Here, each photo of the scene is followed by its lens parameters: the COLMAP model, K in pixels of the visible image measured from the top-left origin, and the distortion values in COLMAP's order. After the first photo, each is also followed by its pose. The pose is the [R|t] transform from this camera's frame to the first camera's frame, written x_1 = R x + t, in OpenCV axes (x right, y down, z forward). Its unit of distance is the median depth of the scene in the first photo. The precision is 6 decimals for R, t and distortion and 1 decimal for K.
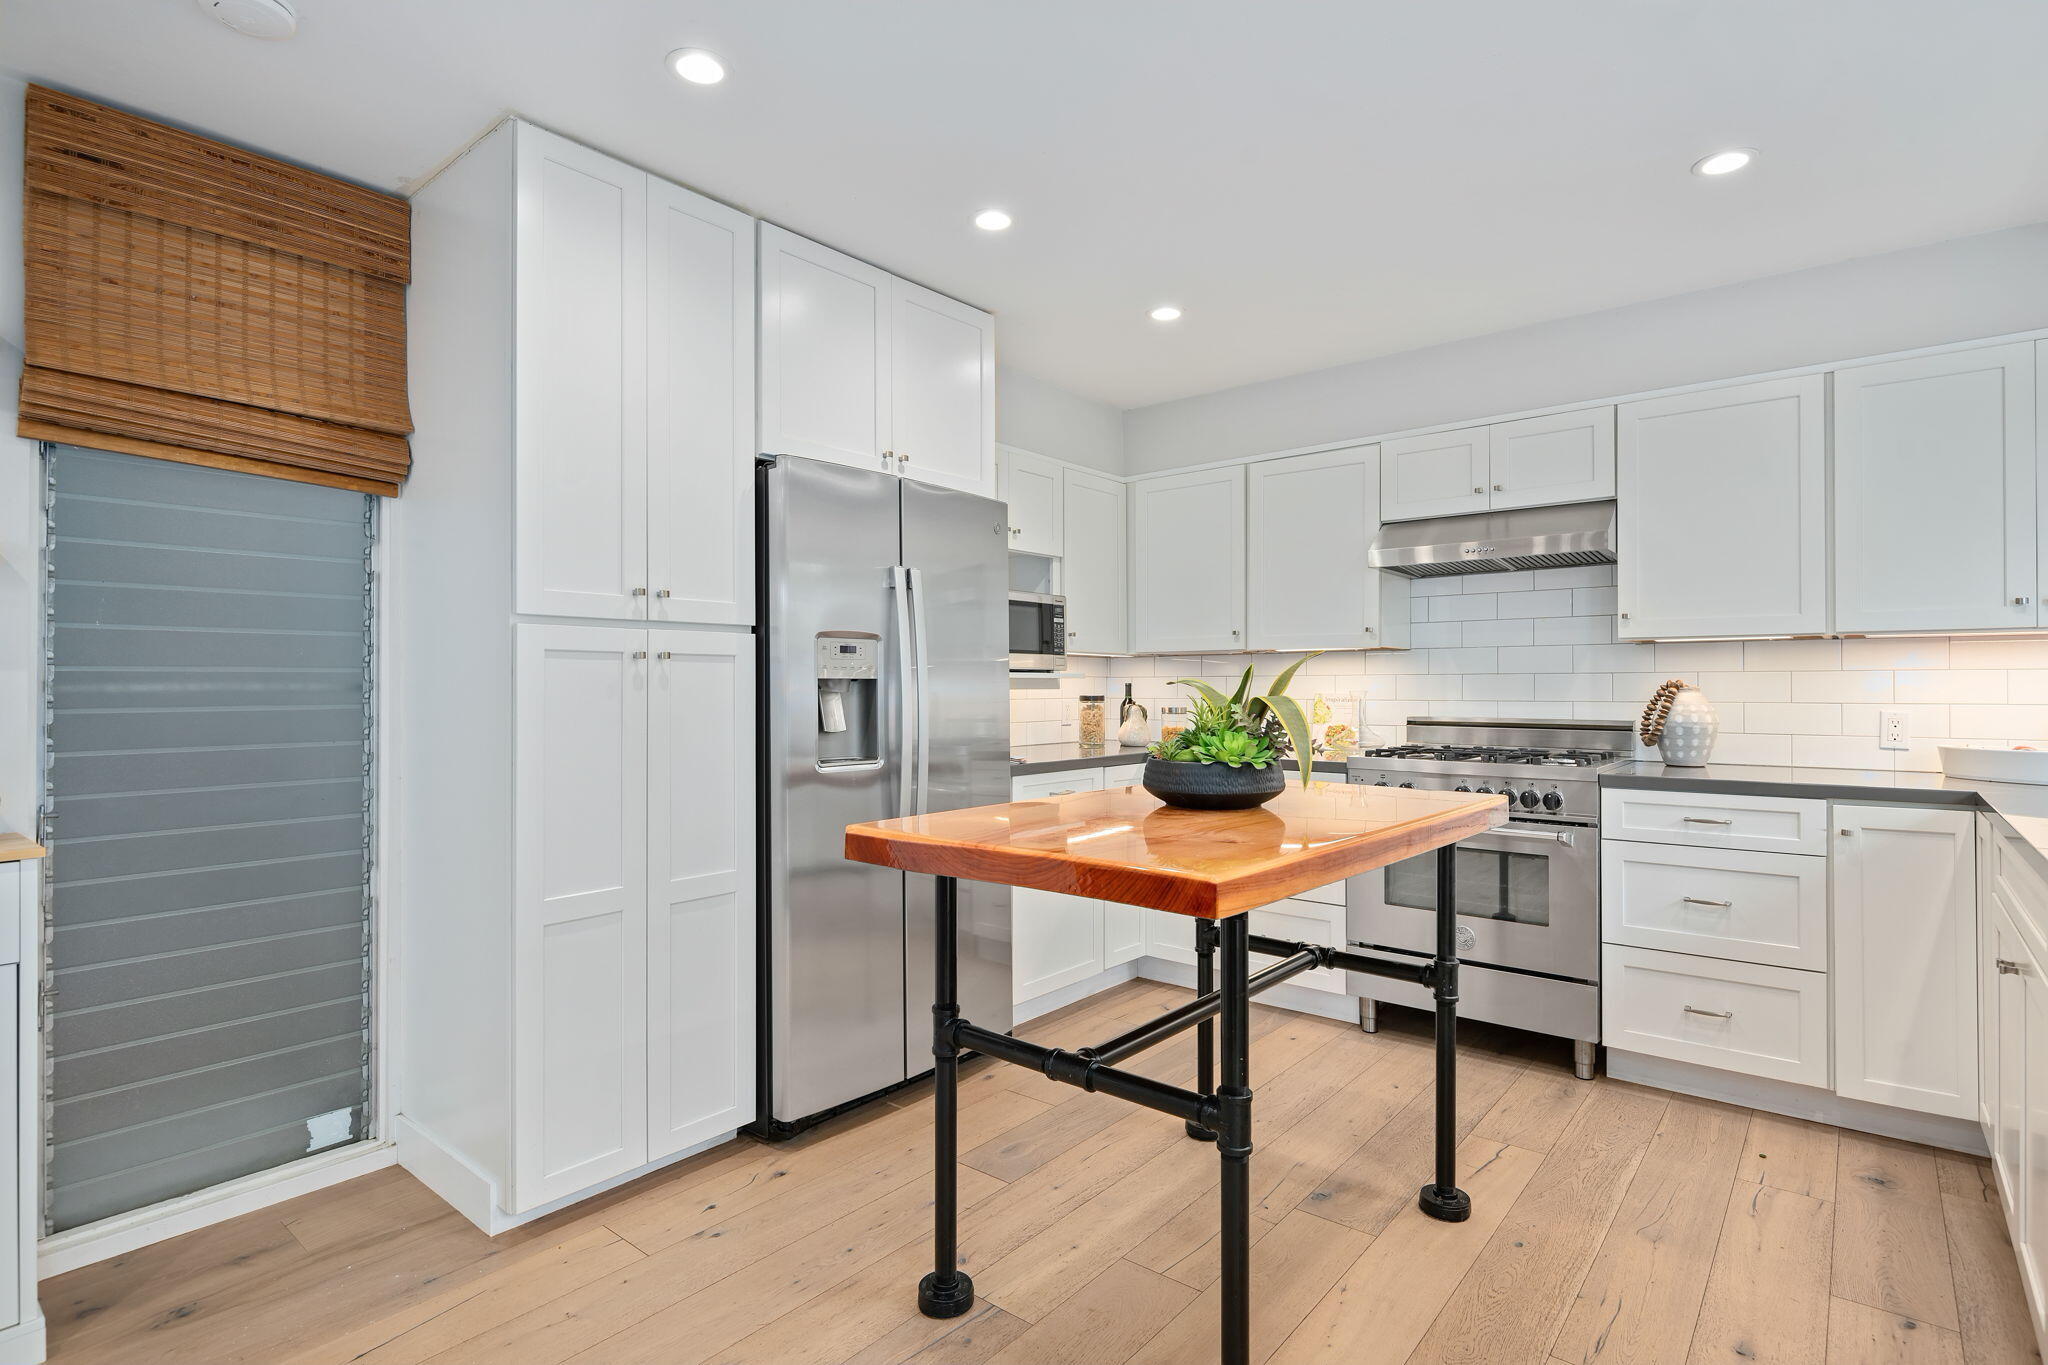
lens RADIAL K [[1017.7, 0, 1025.5], [0, 1017.7, 684.3], [0, 0, 1]] dist [-0.002005, 0.000213]
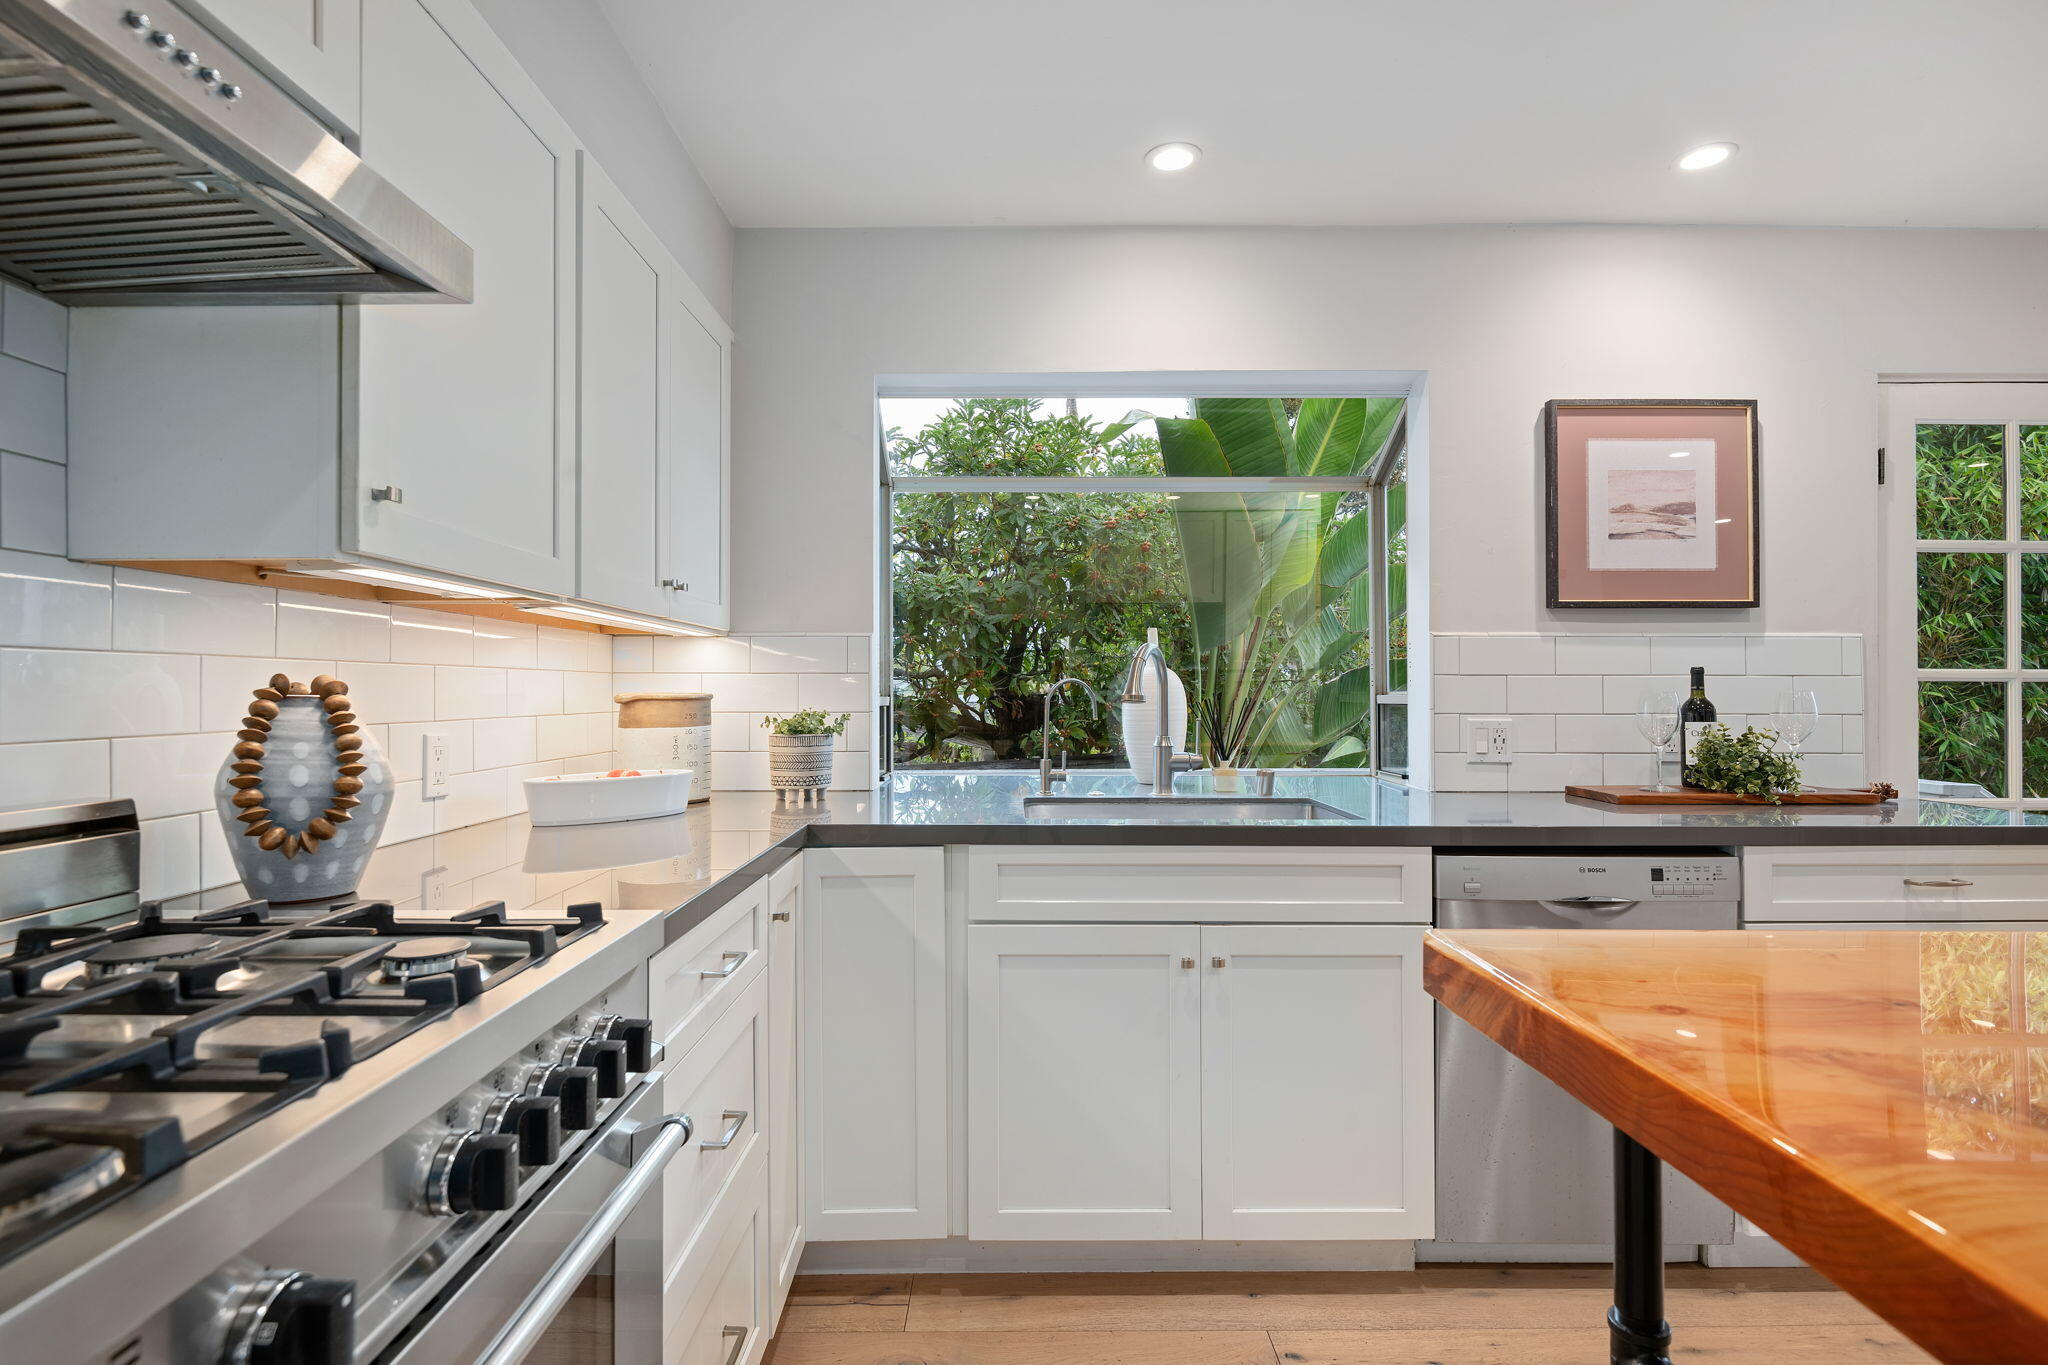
lens RADIAL K [[1017.7, 0, 1033.5], [0, 1017.7, 673.5], [0, 0, 1]] dist [-0.002005, 0.000213]
pose [[-0.648880, 0.013446, 0.760772, 0.151283], [-0.001401, 0.999821, -0.018866, 0.002547], [-0.760890, -0.013308, -0.648745, 0.992569]]
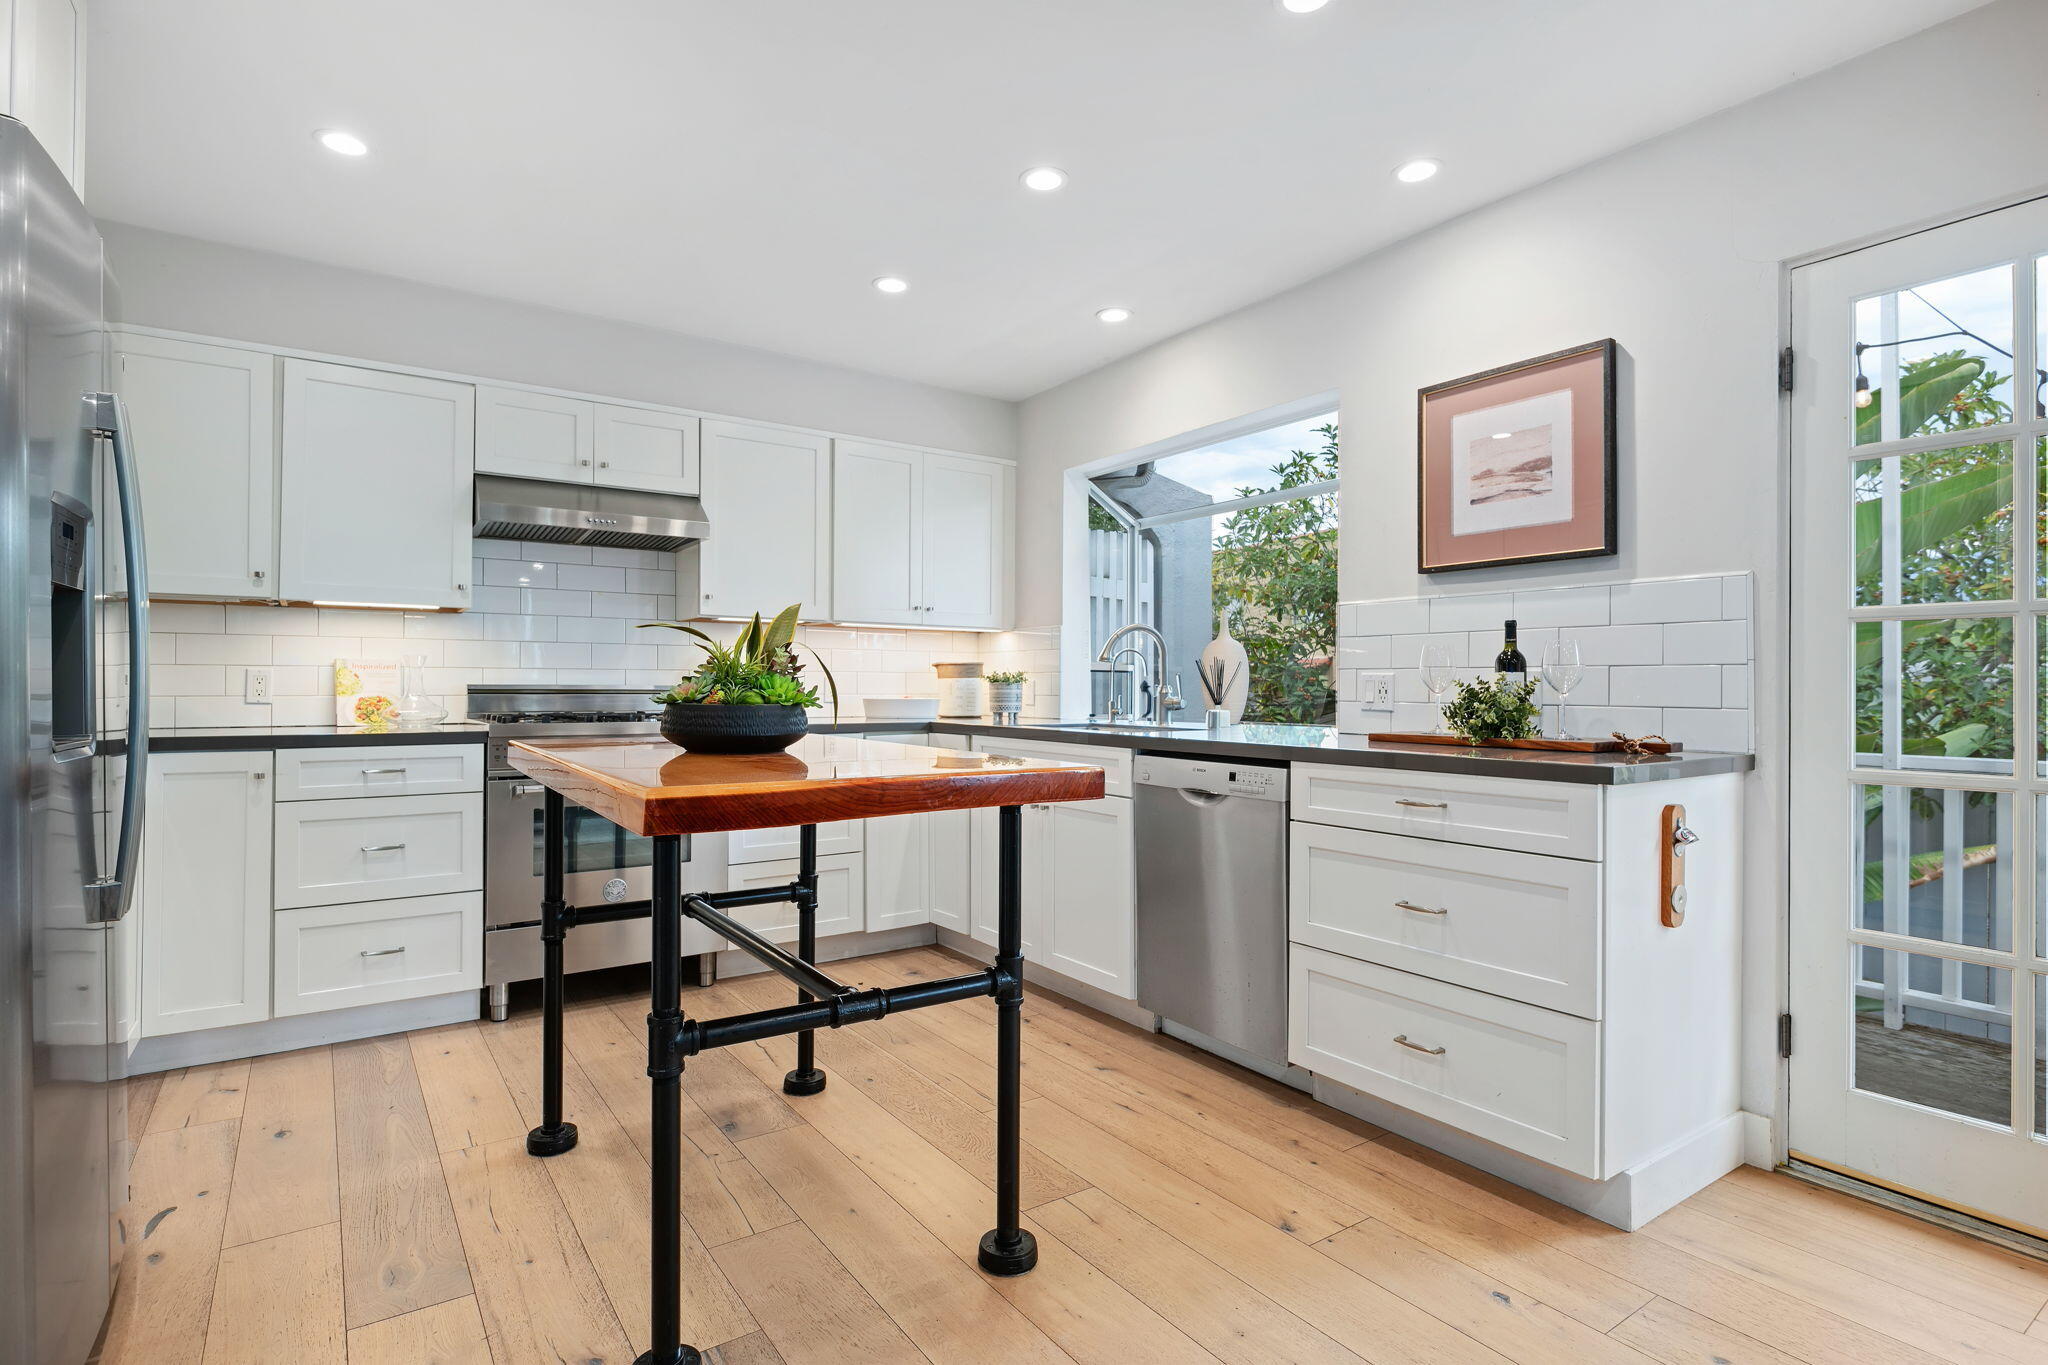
lens RADIAL K [[1017.7, 0, 1023.2], [0, 1017.7, 688.9], [0, 0, 1]] dist [-0.002005, 0.000213]
pose [[0.265279, -0.000208, 0.964172, -0.439998], [-0.004558, 0.999989, 0.001470, 0.035977], [-0.964161, -0.004785, 0.265275, 0.301807]]
